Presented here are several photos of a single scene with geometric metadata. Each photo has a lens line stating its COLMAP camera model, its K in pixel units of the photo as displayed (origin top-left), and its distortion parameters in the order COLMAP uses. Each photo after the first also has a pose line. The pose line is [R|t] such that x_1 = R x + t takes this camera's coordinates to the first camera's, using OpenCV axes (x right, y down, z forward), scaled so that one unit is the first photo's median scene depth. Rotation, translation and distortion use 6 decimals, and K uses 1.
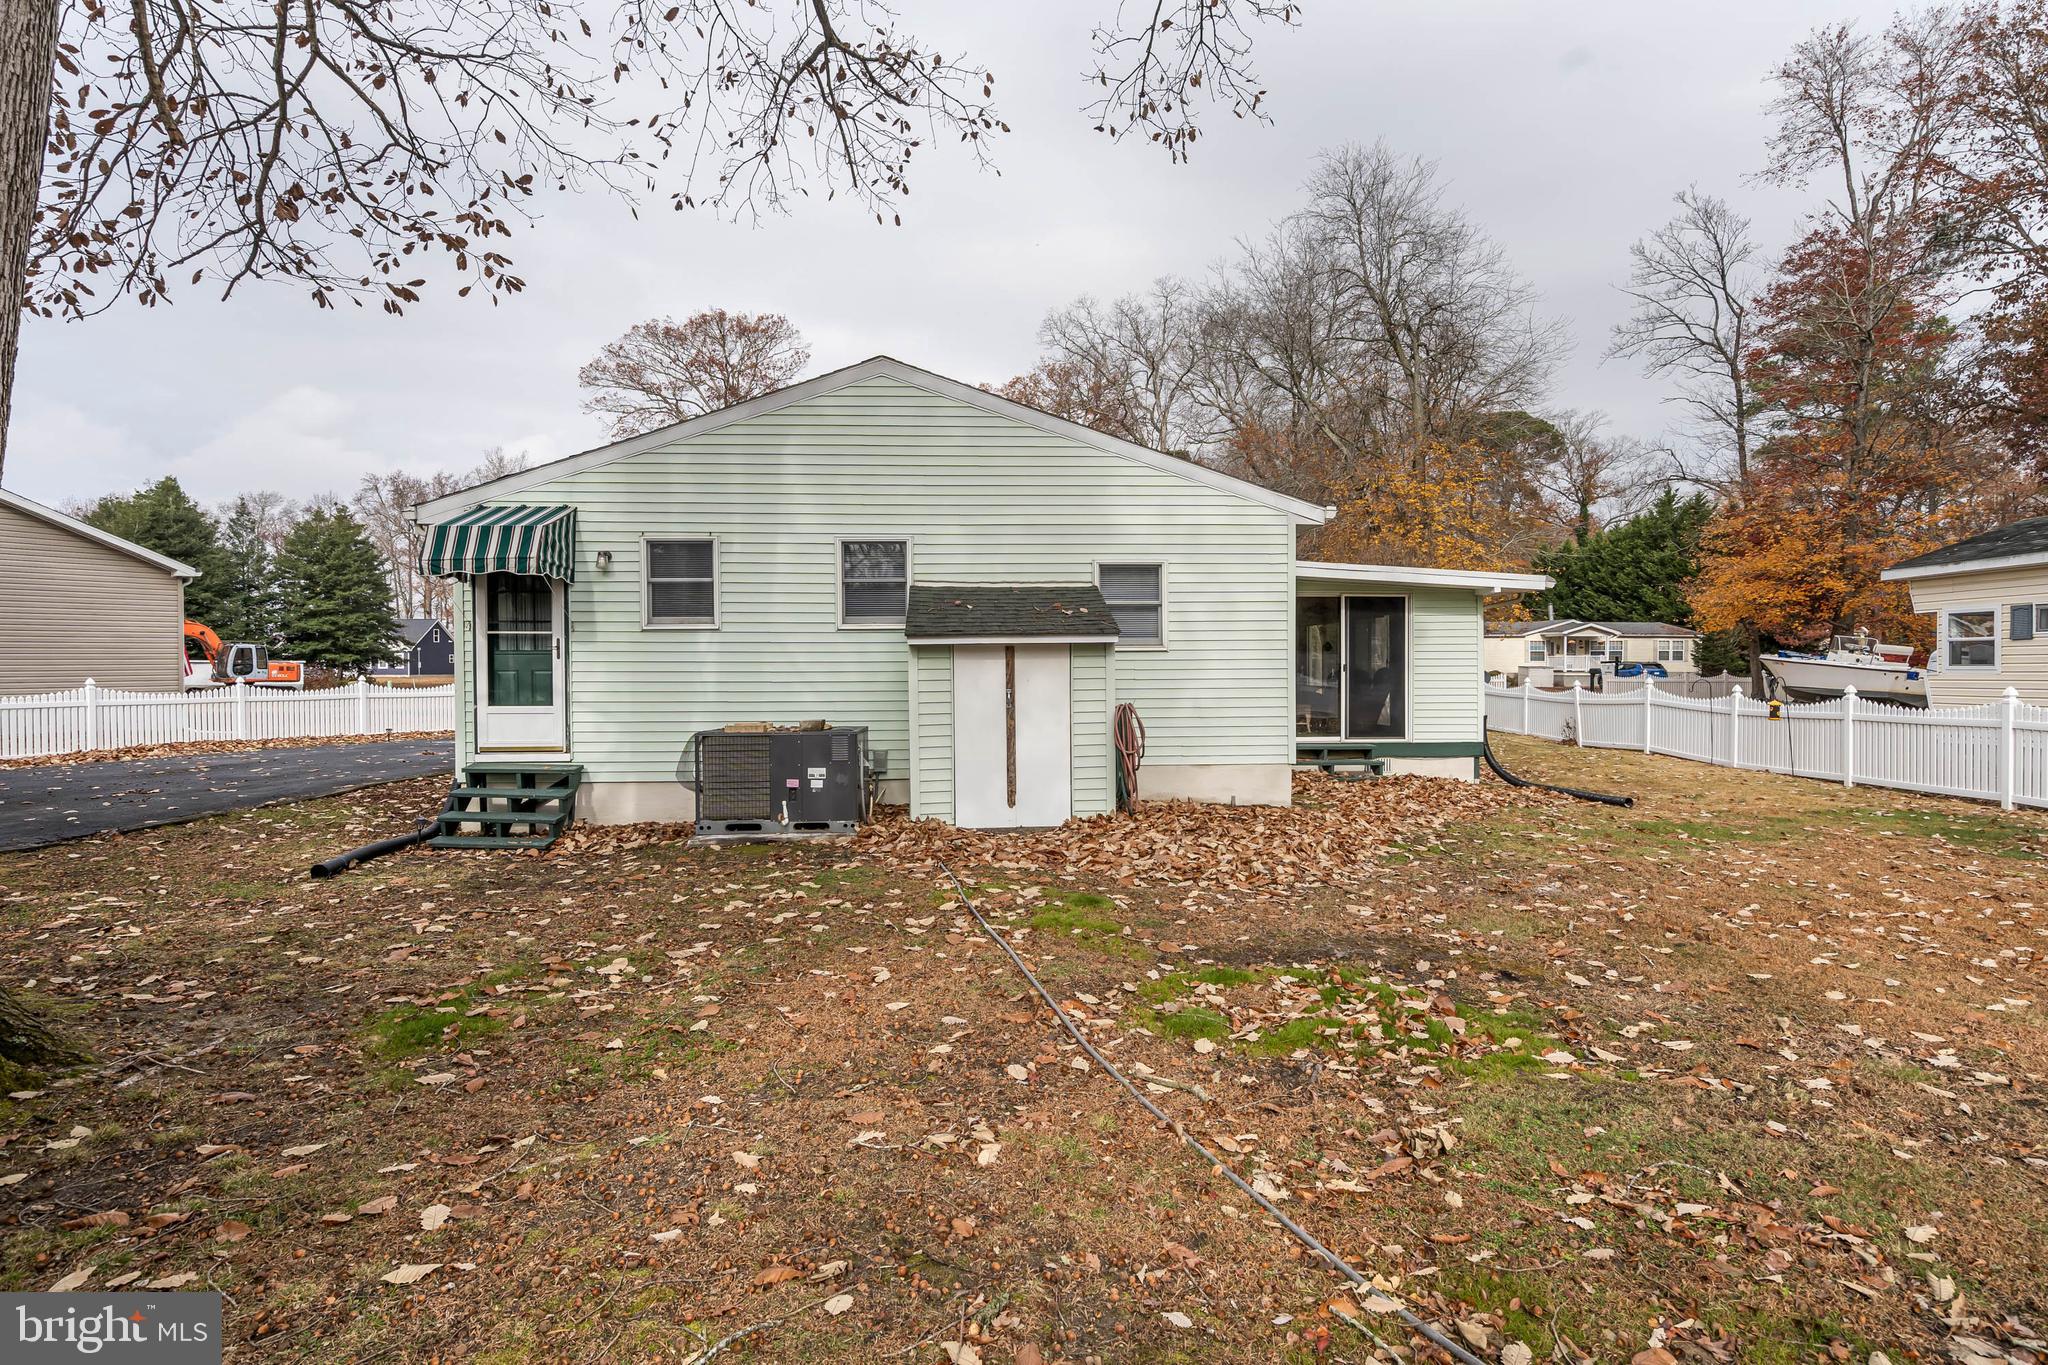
lens RADIAL K [[1102.8, 0, 1028.1], [0, 1102.8, 681.2], [0, 0, 1]] dist [0.000443, -0.001825]
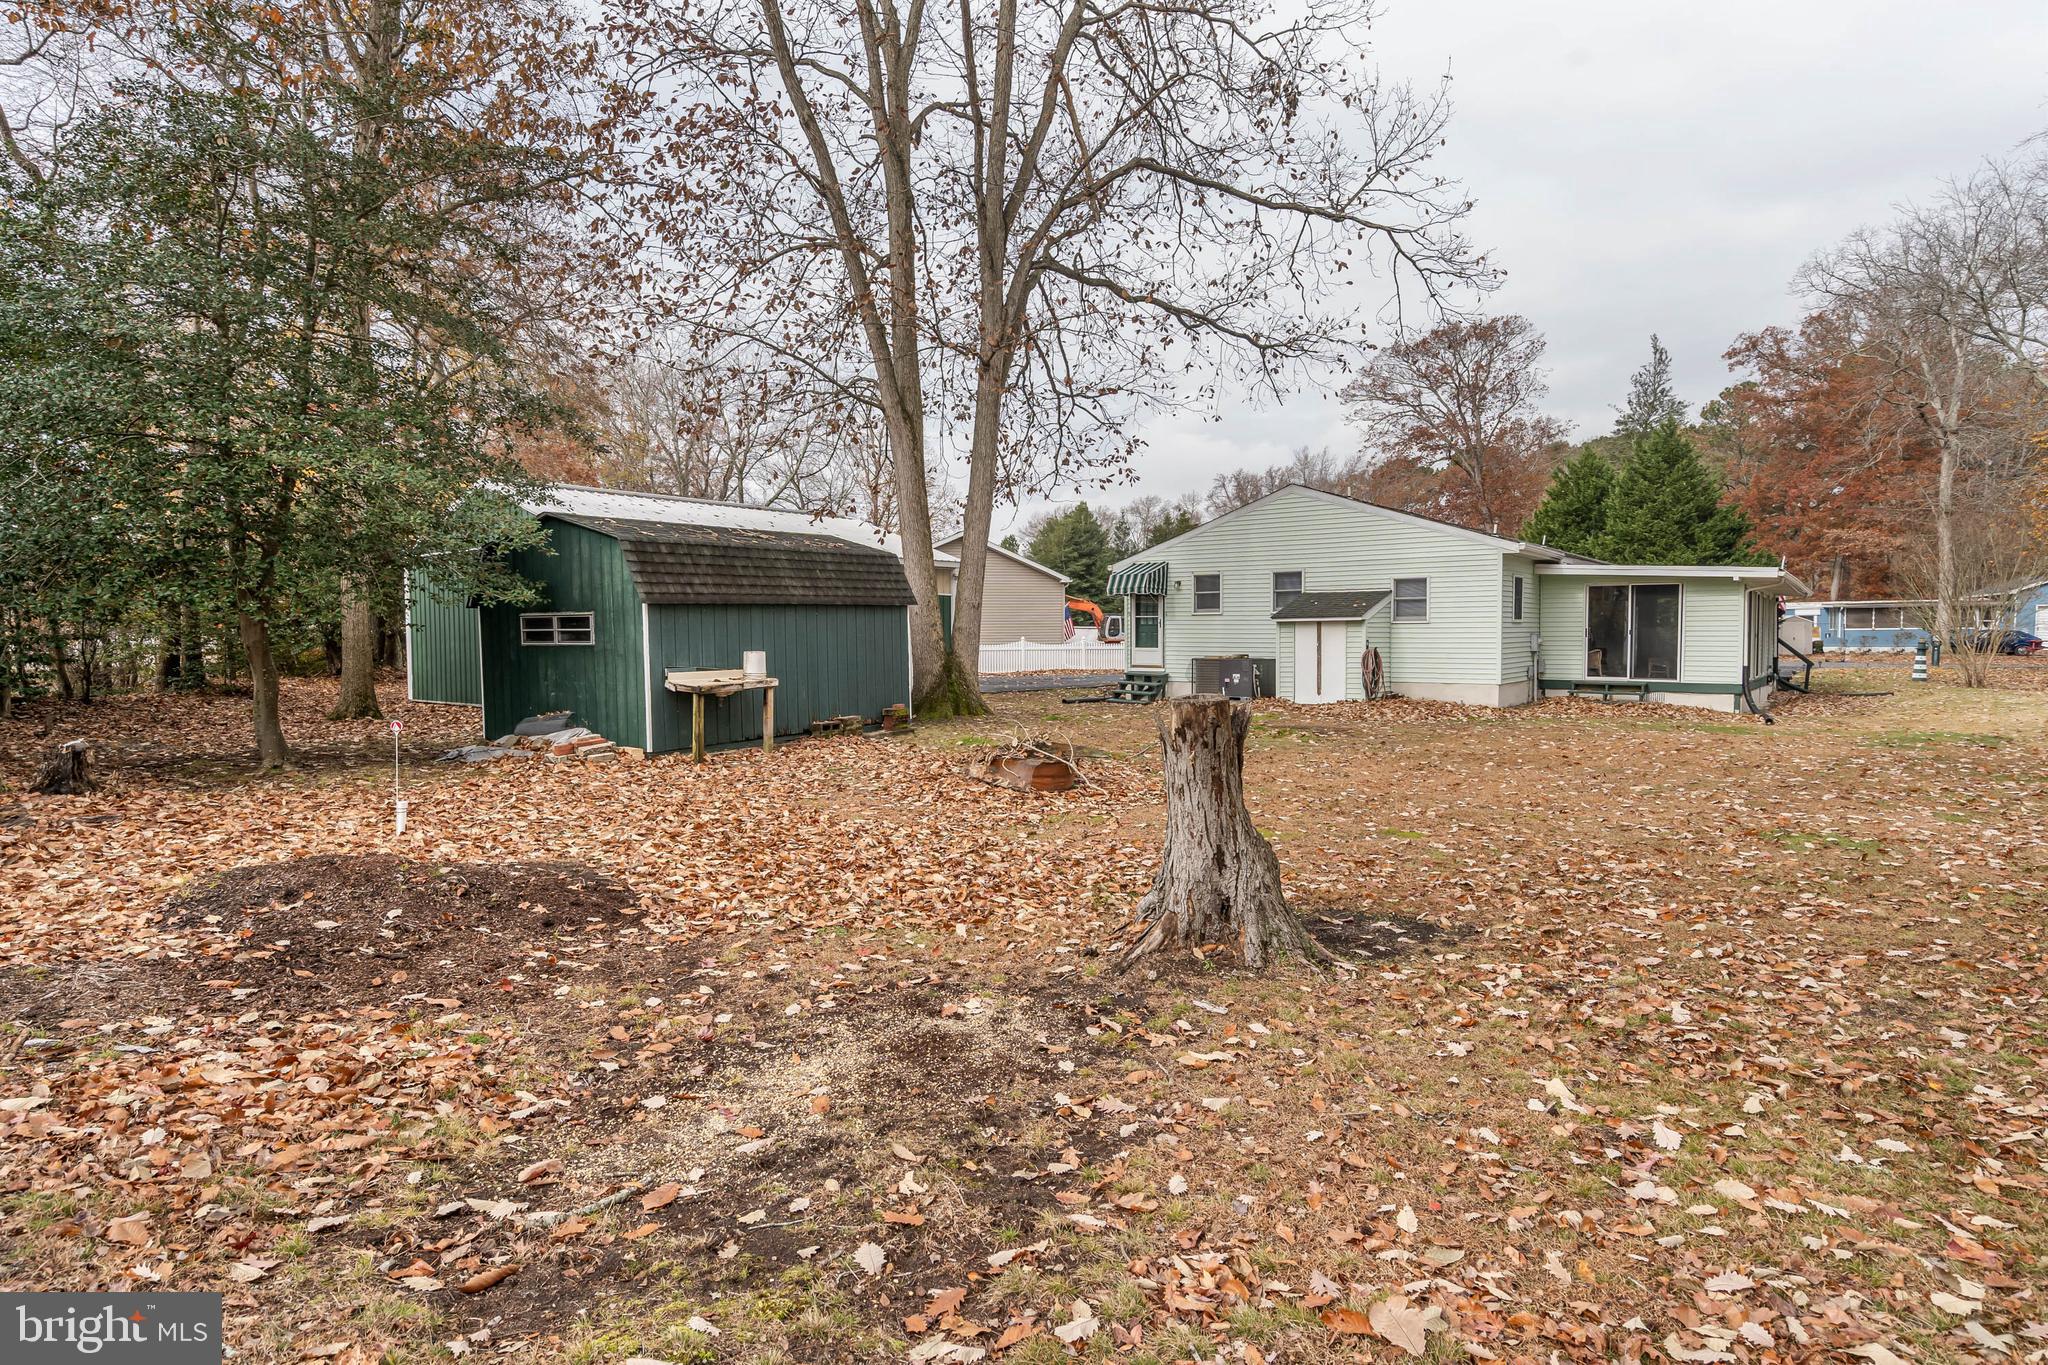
lens RADIAL K [[1102.8, 0, 1023.9], [0, 1102.8, 681.1], [0, 0, 1]] dist [0.000443, -0.001825]
pose [[0.744867, 0.031726, -0.666458, 0.910522], [-0.009661, 0.999277, 0.036773, 0.009829], [0.667143, -0.020952, 0.744635, -0.929612]]
